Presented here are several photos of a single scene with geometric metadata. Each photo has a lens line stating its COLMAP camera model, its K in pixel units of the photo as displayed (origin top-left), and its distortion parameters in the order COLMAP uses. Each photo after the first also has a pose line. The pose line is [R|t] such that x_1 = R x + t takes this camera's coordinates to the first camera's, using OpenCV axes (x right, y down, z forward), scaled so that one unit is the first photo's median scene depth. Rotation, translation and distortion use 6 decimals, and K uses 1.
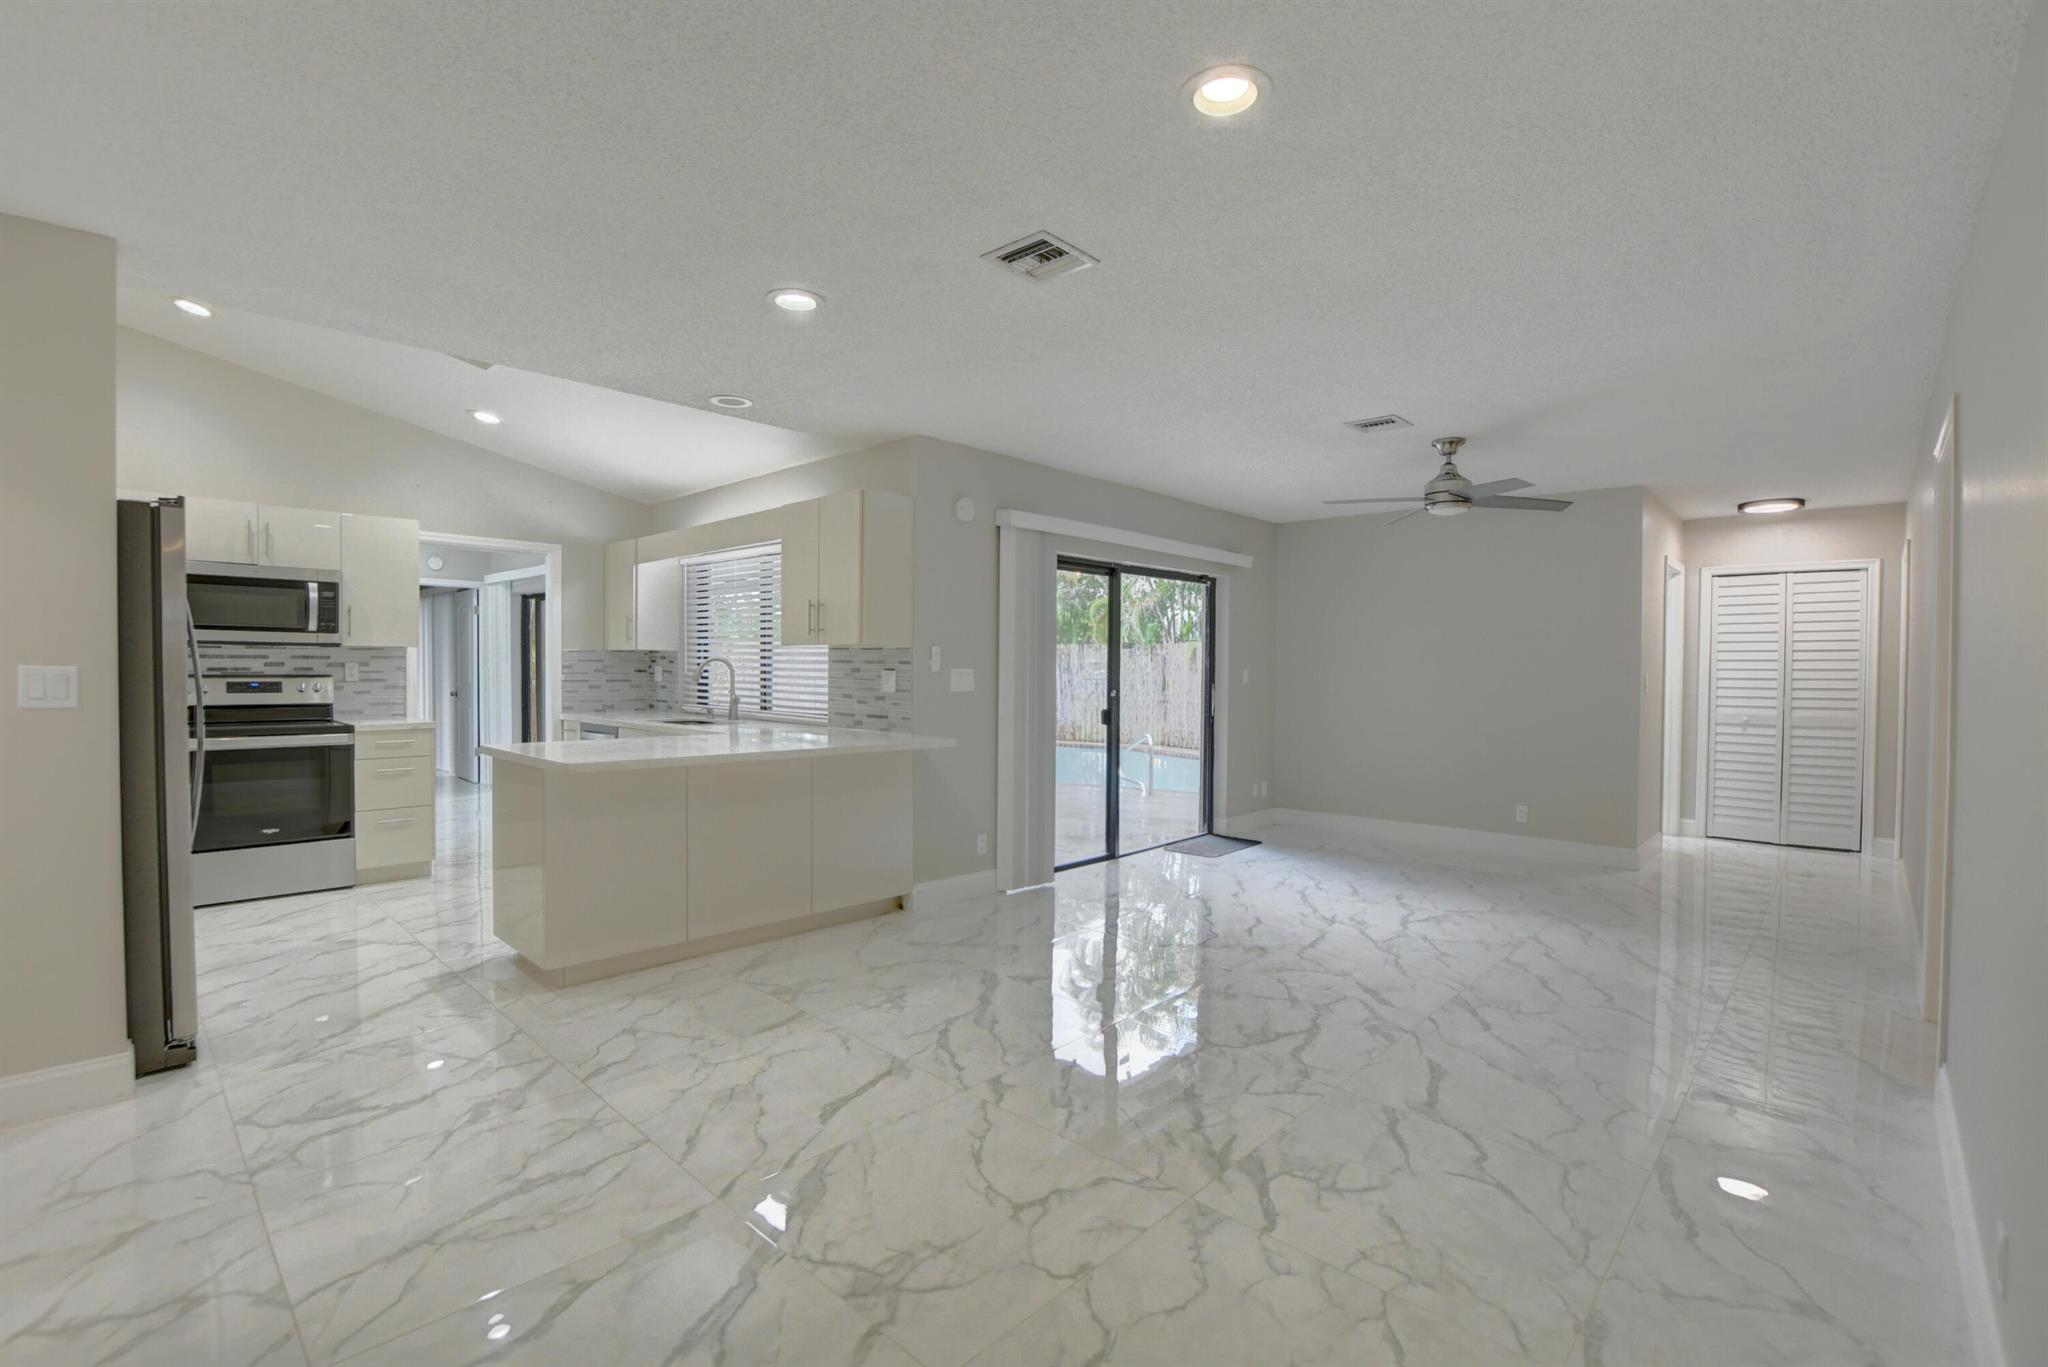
lens RADIAL K [[952.1, 0, 1064.5], [0, 952.1, 690.5], [0, 0, 1]] dist [-0.032995, 0.000621]
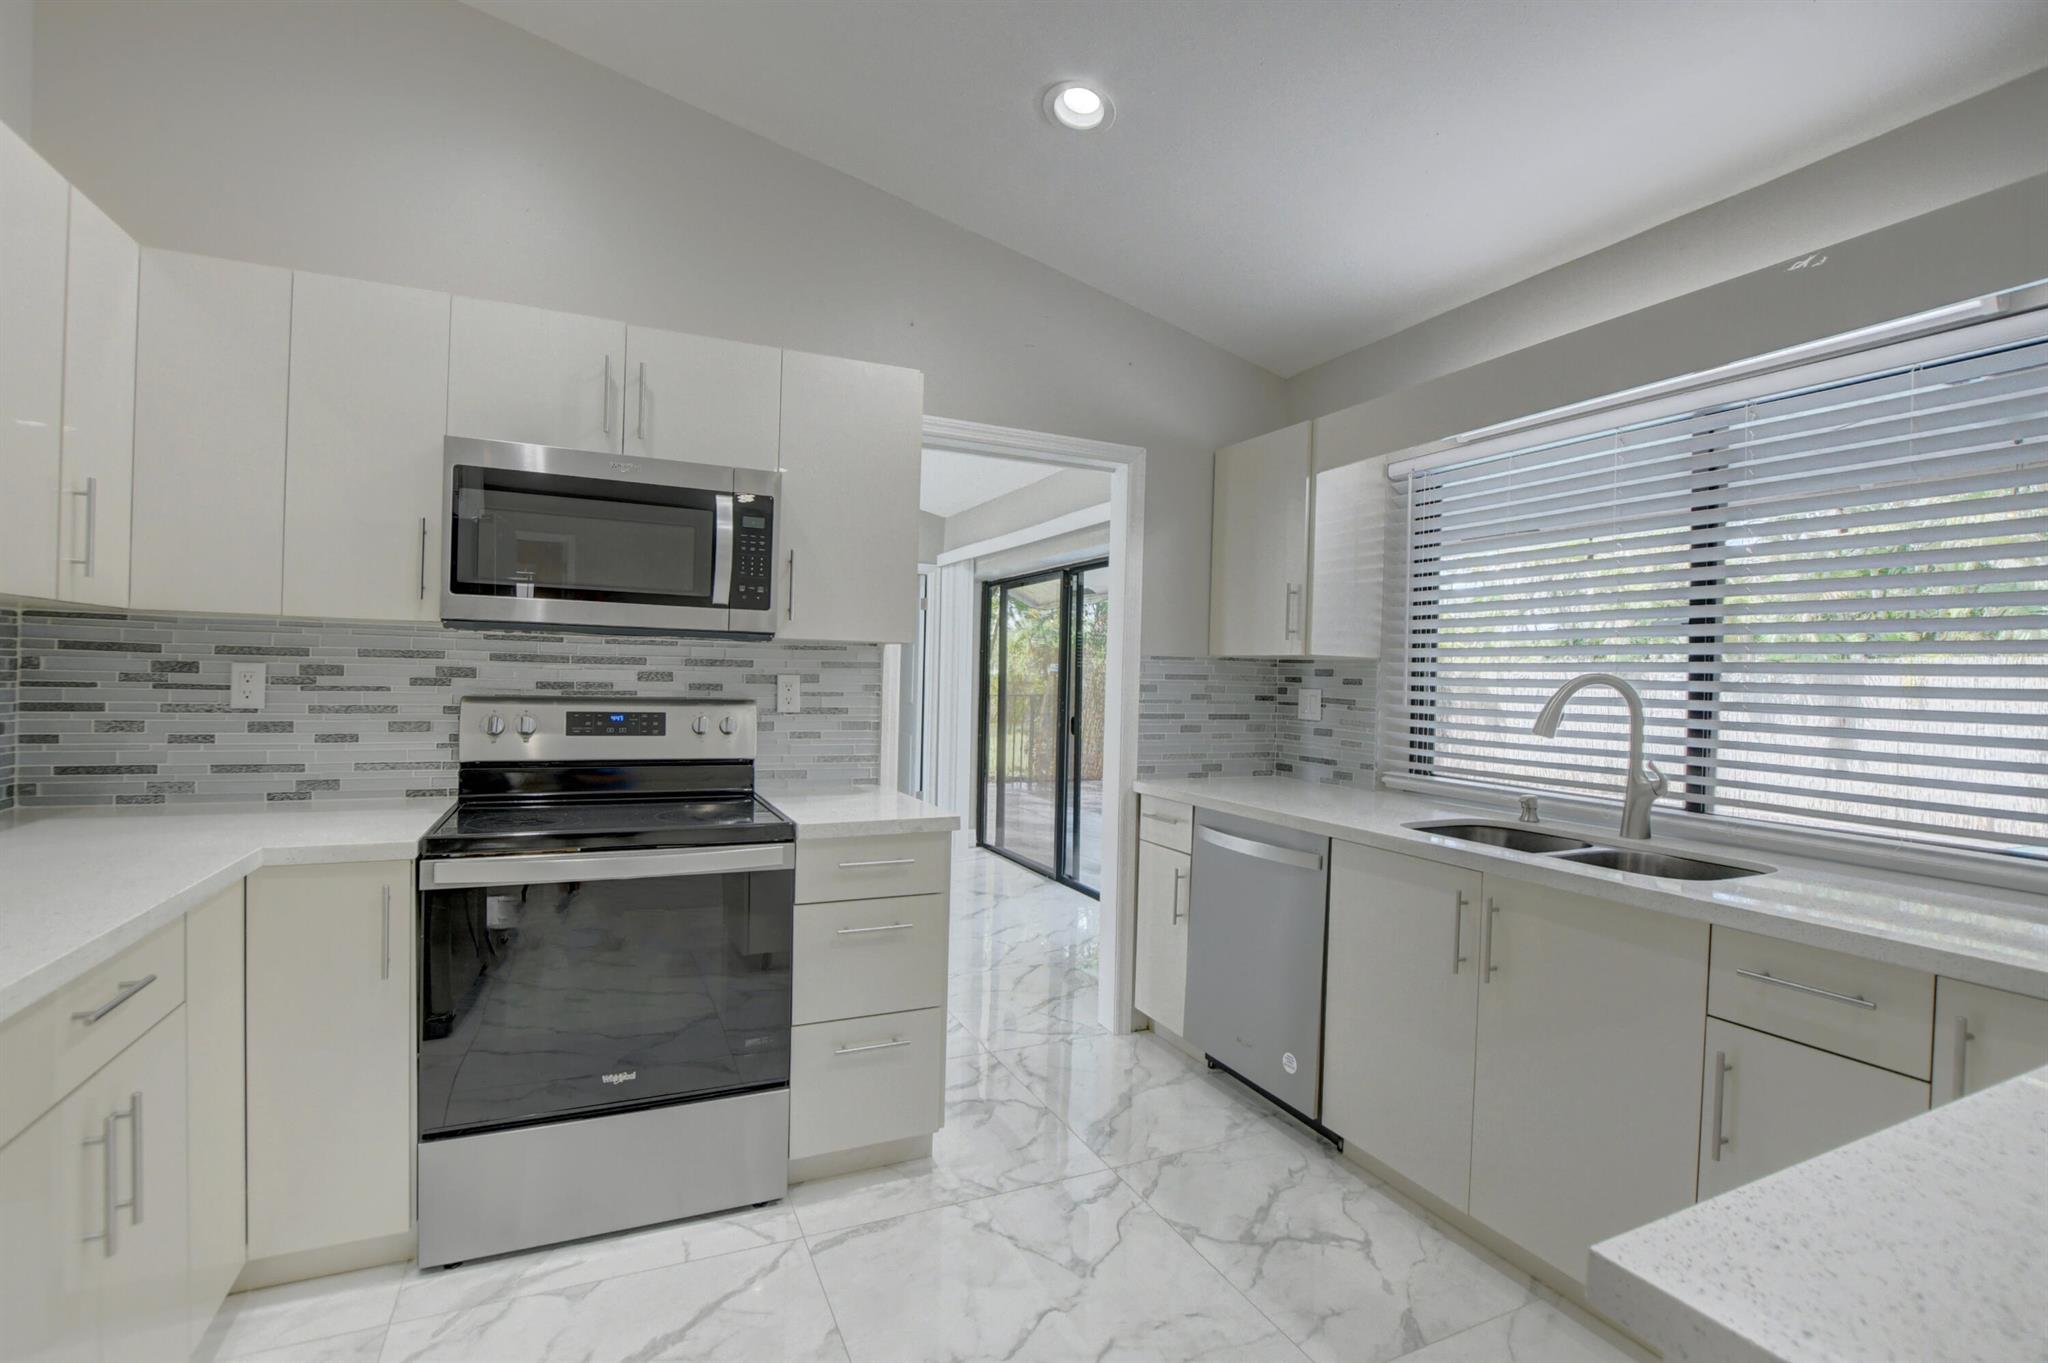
lens RADIAL K [[935.2, 0, 1019.5], [0, 935.2, 681.4], [0, 0, 1]] dist [-0.024951, 0.000104]
pose [[0.926844, 0.016228, -0.375095, -0.511365], [-0.025461, 0.999482, -0.019673, -0.021768], [0.374581, 0.027784, 0.926778, 0.646601]]
